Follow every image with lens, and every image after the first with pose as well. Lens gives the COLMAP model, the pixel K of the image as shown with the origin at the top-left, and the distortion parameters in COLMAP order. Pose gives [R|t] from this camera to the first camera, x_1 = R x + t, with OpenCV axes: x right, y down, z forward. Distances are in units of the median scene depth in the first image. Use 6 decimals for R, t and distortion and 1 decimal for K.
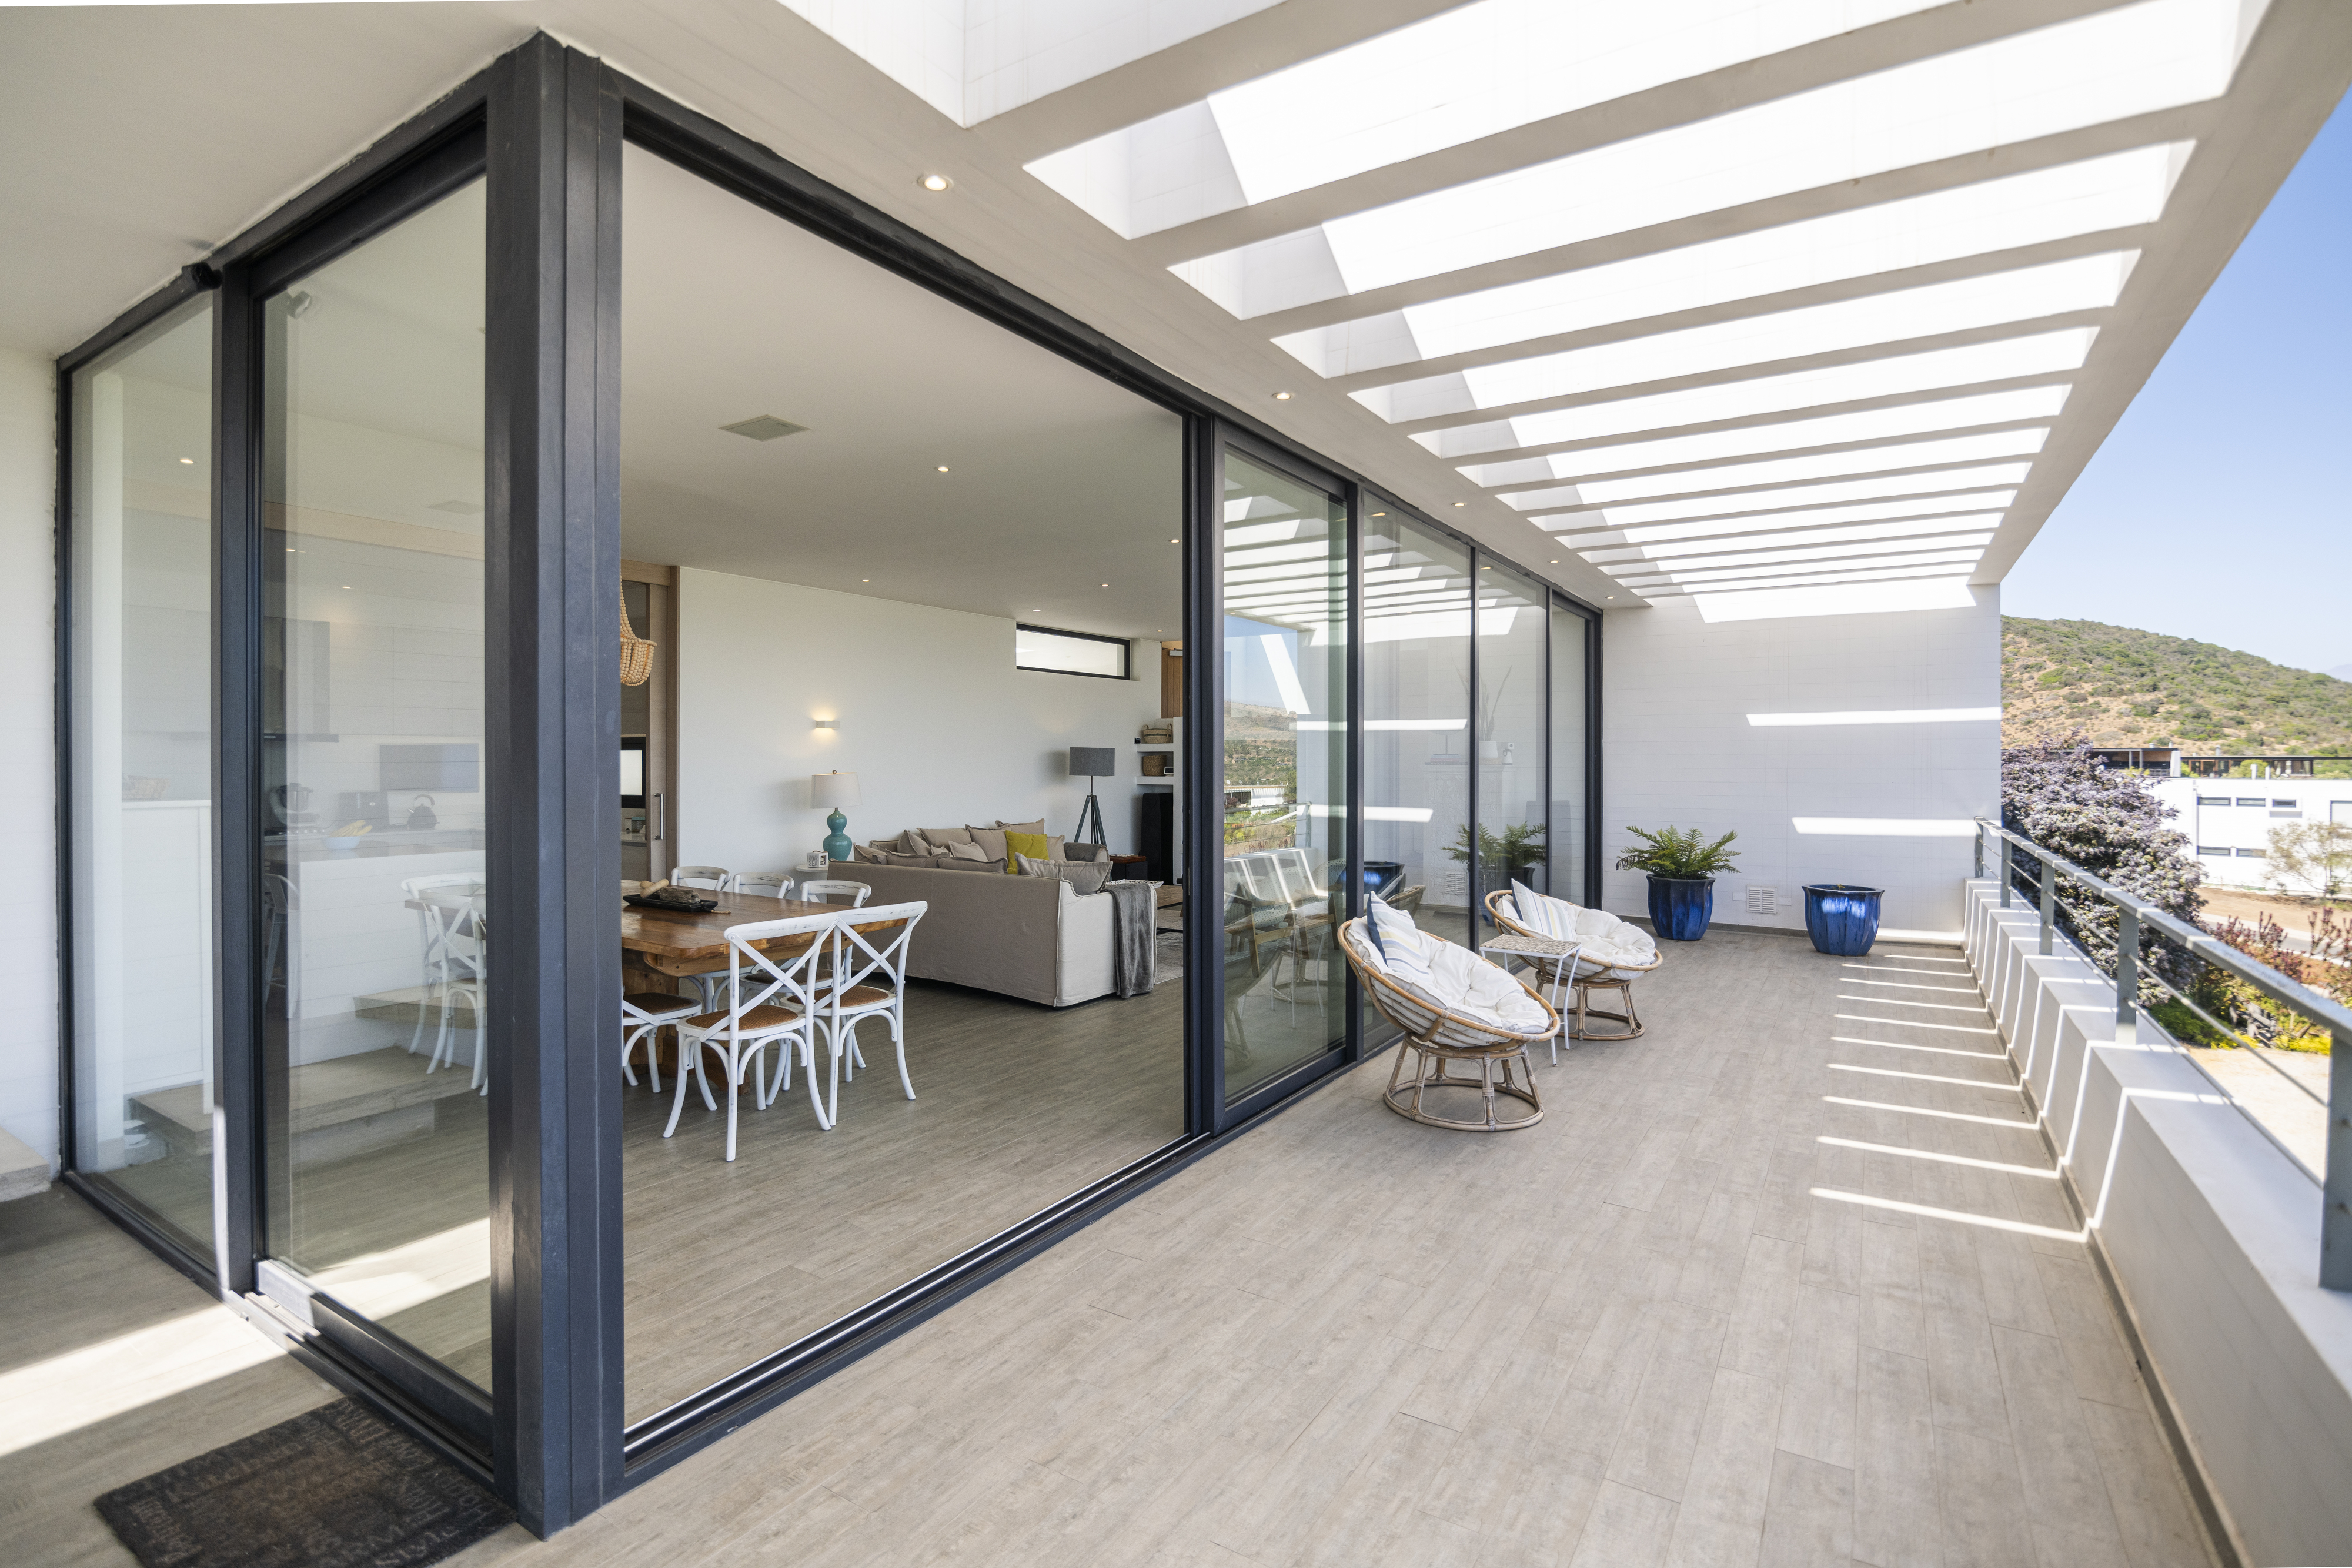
lens RADIAL K [[1025.5, 0, 1172.1], [0, 1025.5, 771.2], [0, 0, 1]] dist [-0.017679, 0.000969]
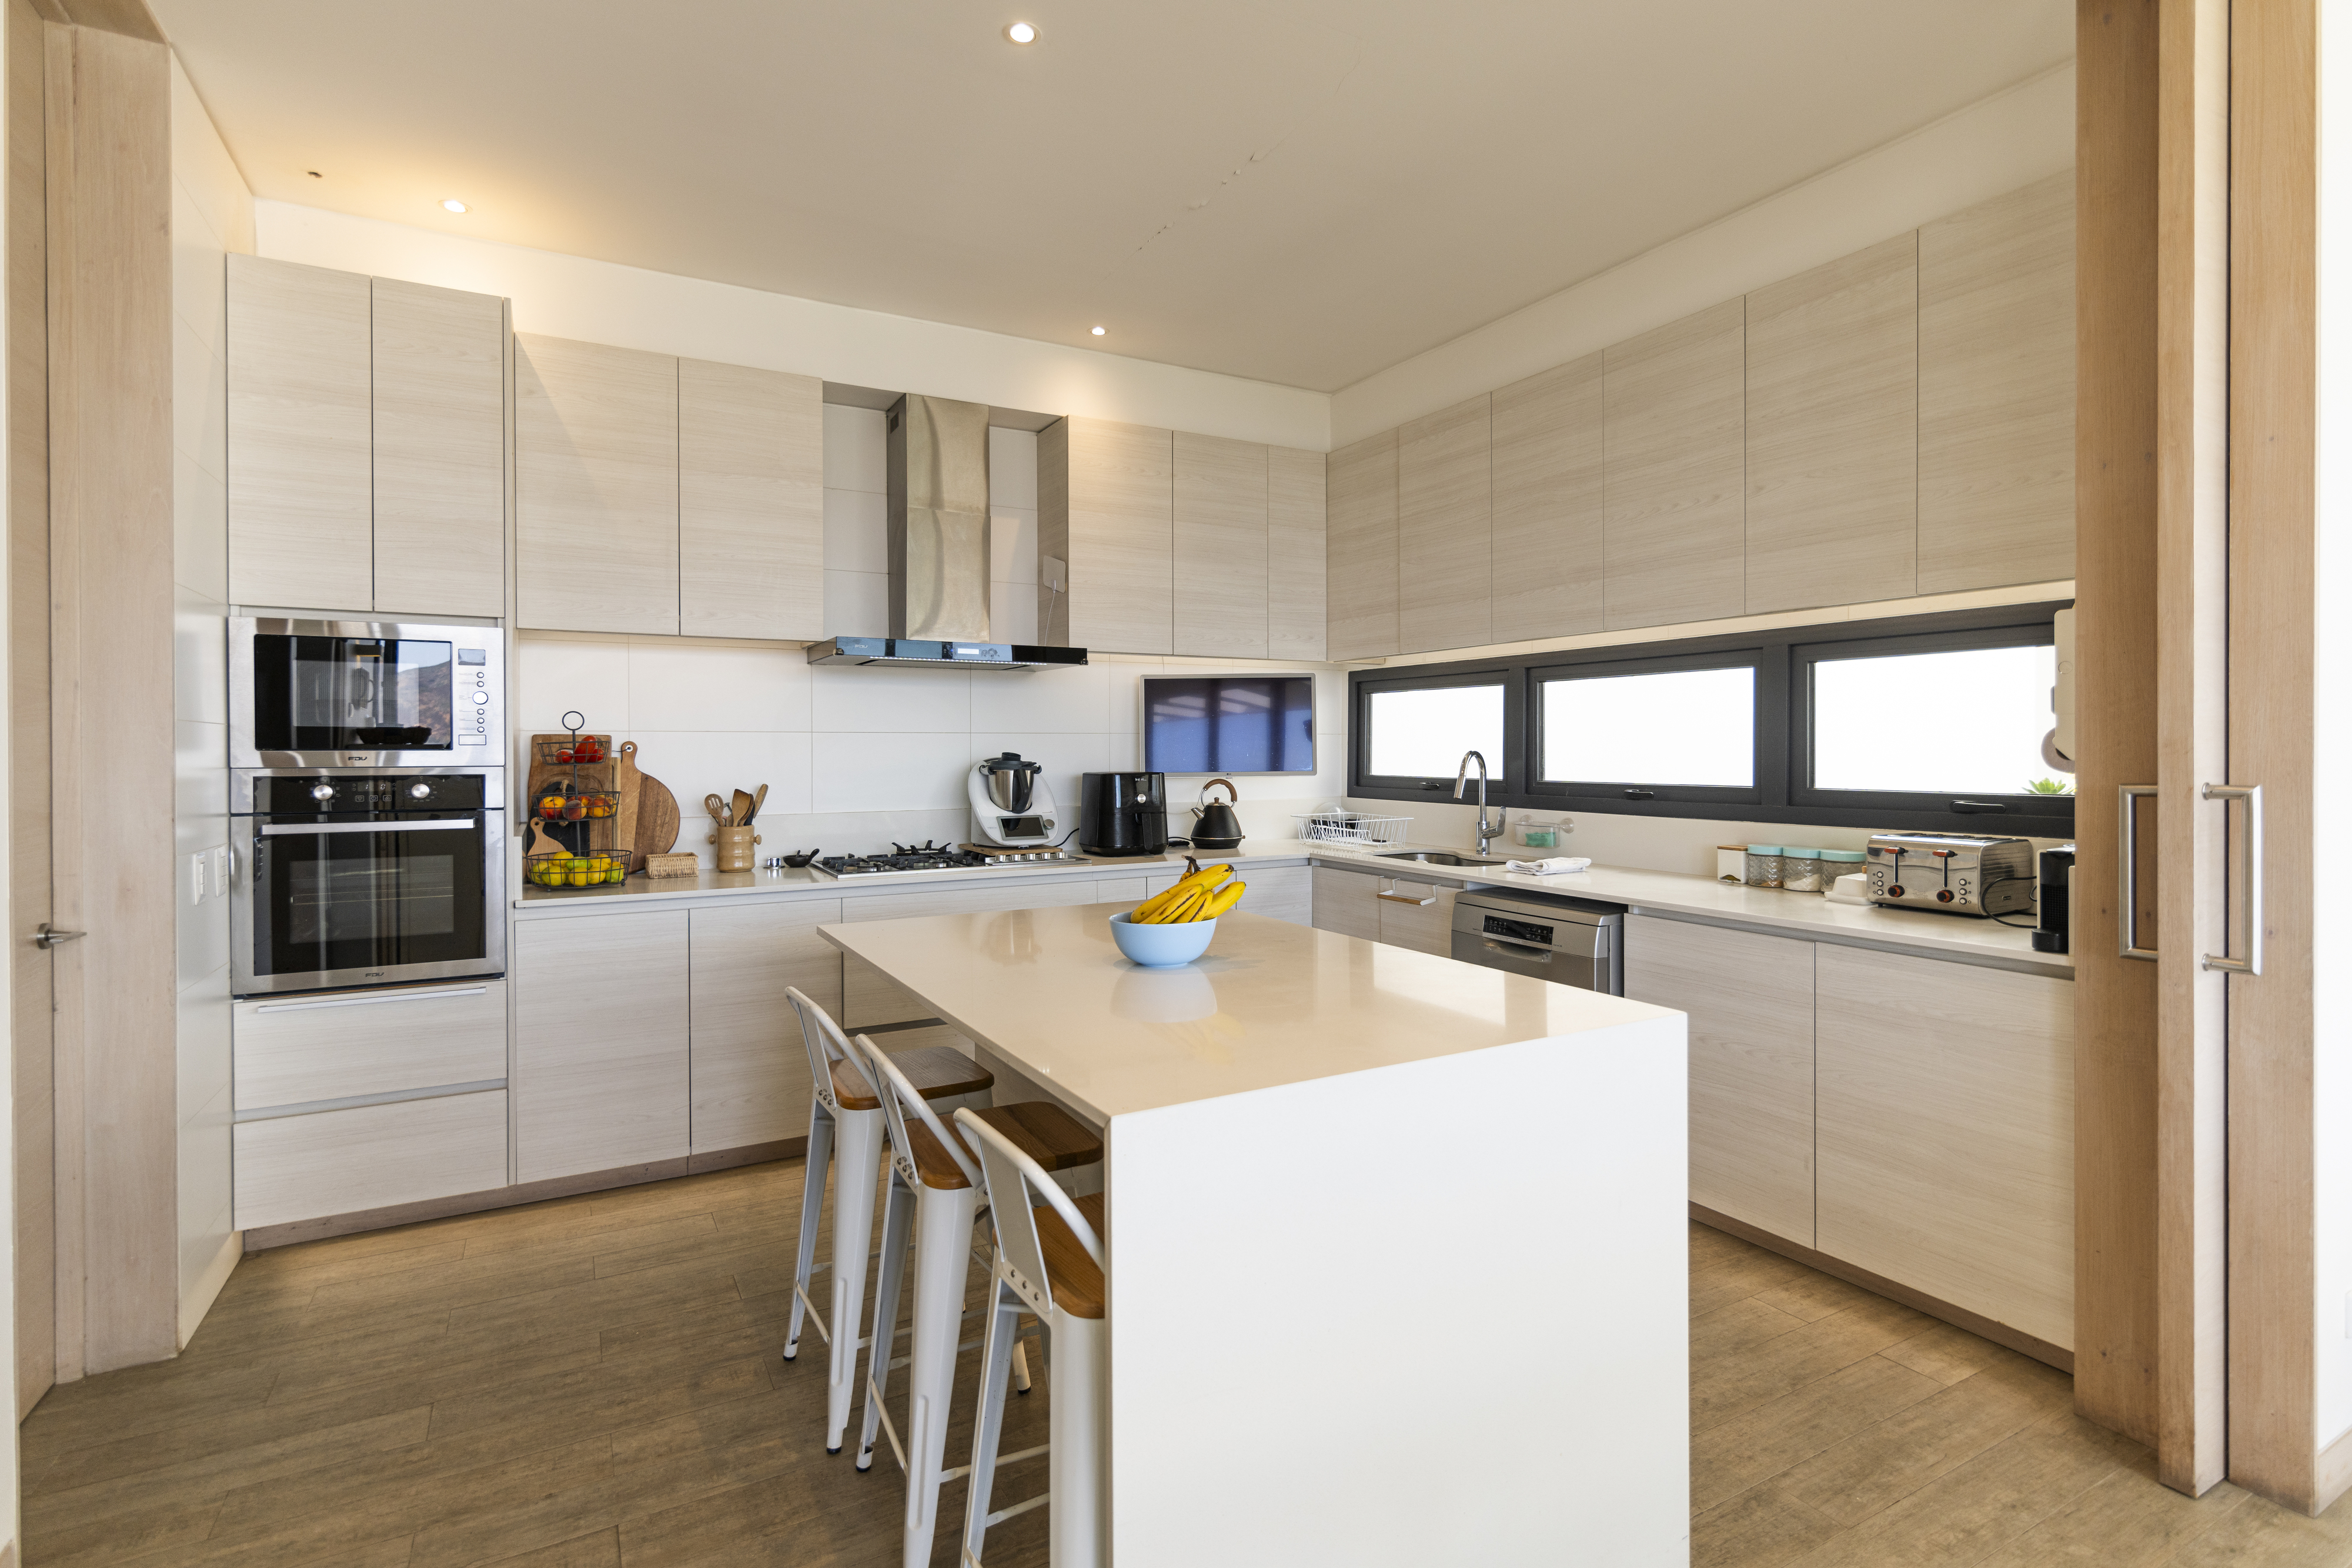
lens RADIAL K [[1166.0, 0, 1235.6], [0, 1166.0, 754.4], [0, 0, 1]] dist [0.000001, 0.000205]
pose [[0.878908, 0.000414, -0.476991, -0.978477], [-0.001011, 0.999999, -0.000994, 0.024234], [0.476990, 0.001356, 0.878907, 1.078669]]
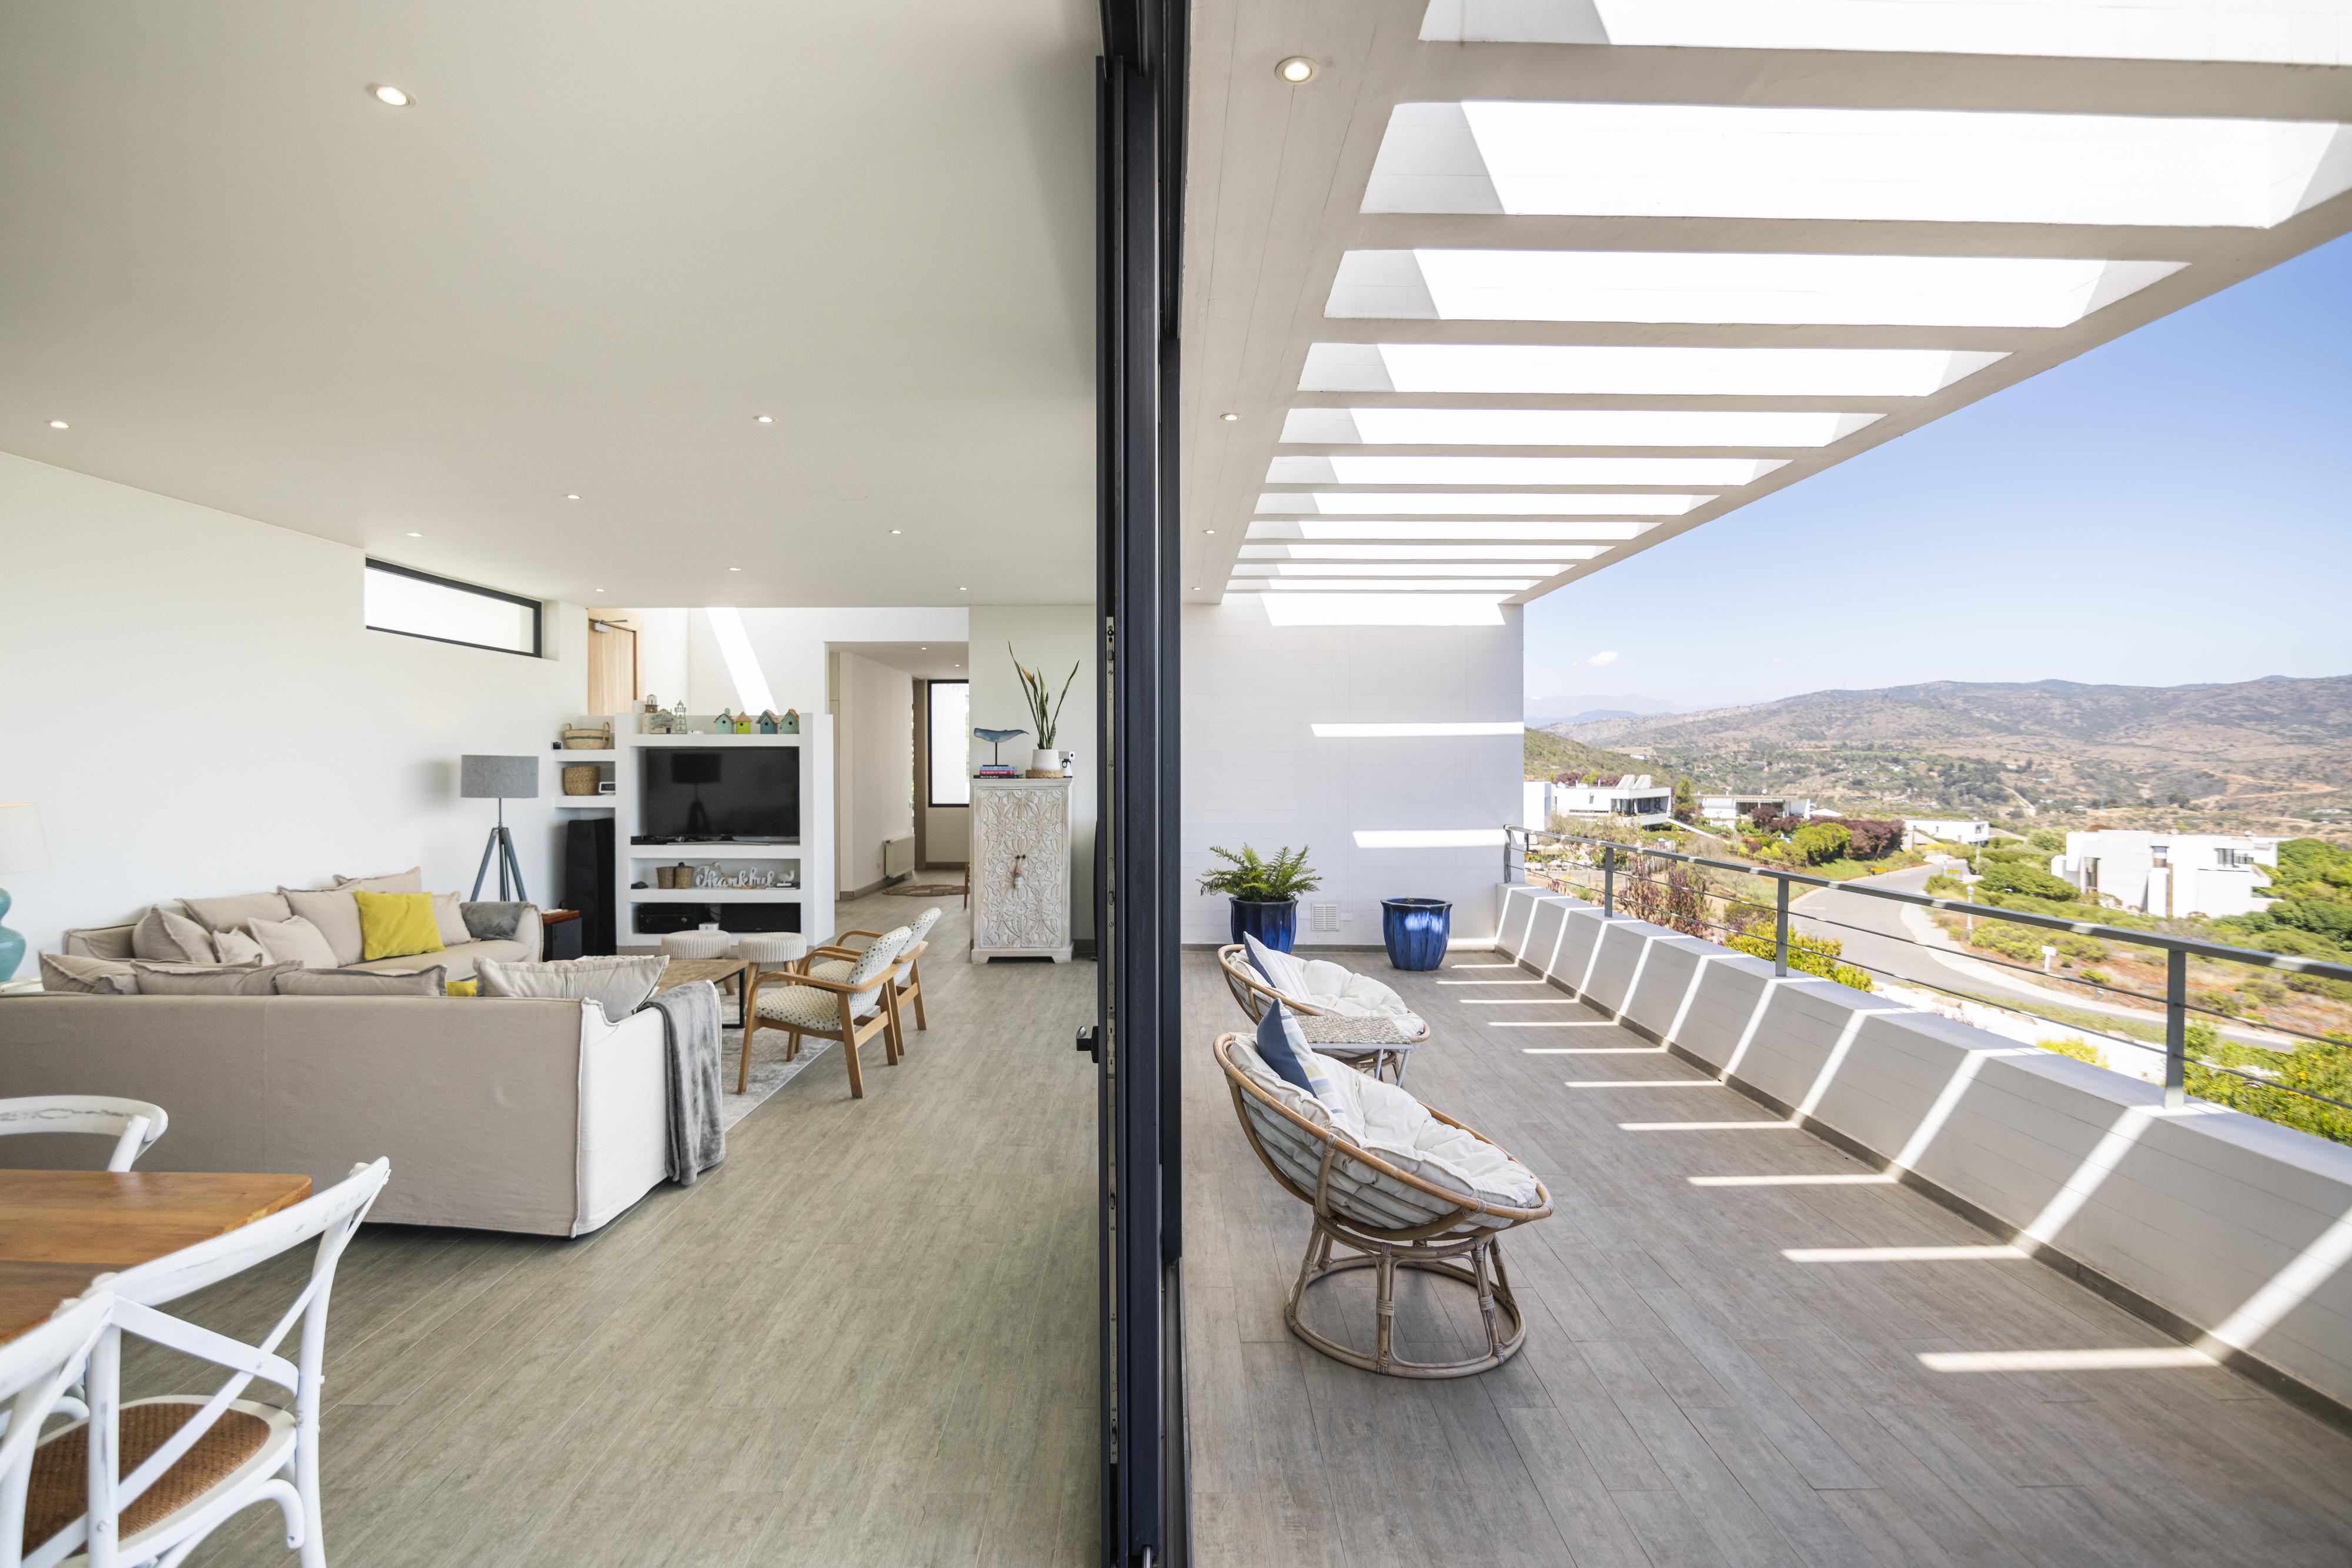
lens RADIAL K [[1072.2, 0, 1154.2], [0, 1072.2, 782.9], [0, 0, 1]] dist [-0.020012, 0.000012]
pose [[0.853992, -0.008161, 0.520222, -0.203030], [0.007075, 0.999967, 0.004074, -0.013477], [-0.520238, 0.000202, 0.854021, 0.518724]]
